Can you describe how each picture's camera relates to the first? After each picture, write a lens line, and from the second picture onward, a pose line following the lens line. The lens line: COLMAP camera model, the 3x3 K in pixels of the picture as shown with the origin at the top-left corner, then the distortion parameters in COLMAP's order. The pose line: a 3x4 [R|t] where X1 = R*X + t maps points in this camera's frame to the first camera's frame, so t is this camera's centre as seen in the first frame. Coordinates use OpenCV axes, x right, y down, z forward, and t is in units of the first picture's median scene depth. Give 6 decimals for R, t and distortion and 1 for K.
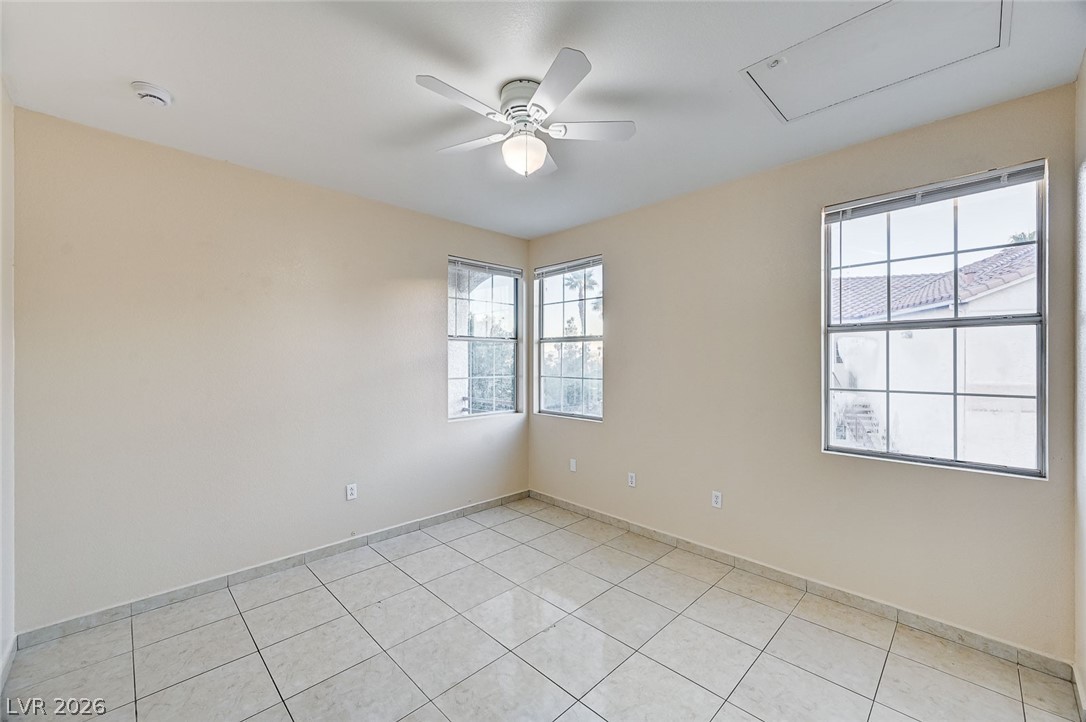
lens RADIAL K [[433.7, 0, 523.4], [0, 433.7, 366.7], [0, 0, 1]] dist [0.023311, -0.000092]
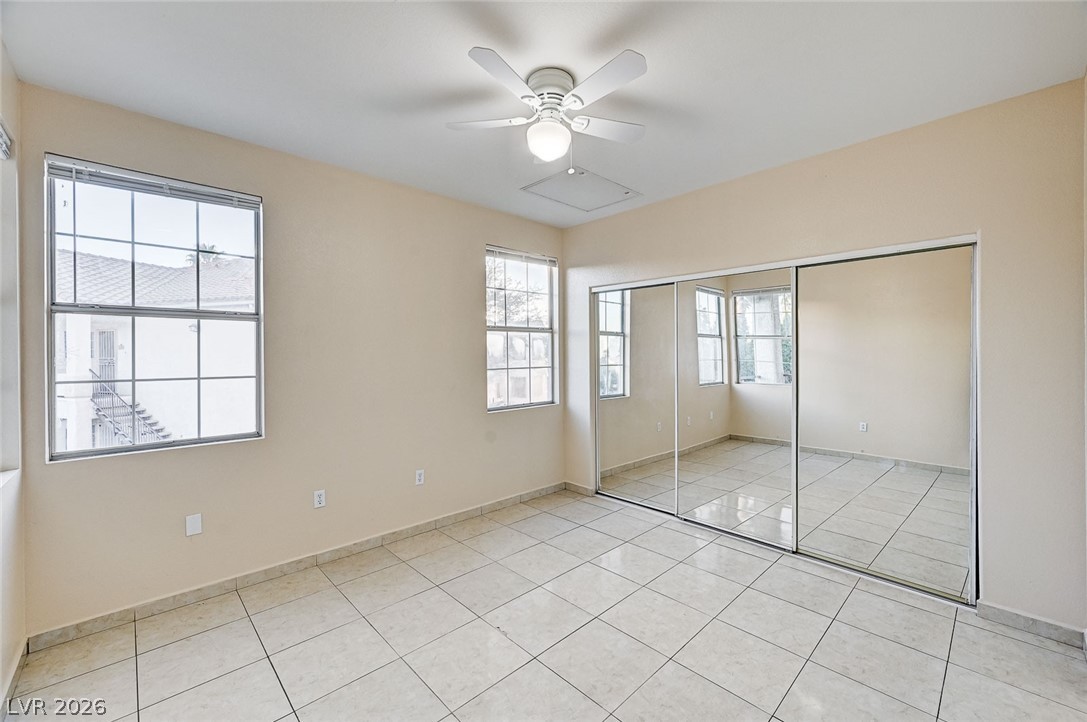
lens RADIAL K [[434.6, 0, 546.7], [0, 434.6, 360.4], [0, 0, 1]] dist [-0.002338, -0.000288]
pose [[-0.005420, -0.022689, 0.999728, -0.188546], [0.008927, 0.999702, 0.022737, -0.002020], [-0.999945, 0.009047, -0.005216, 0.207433]]
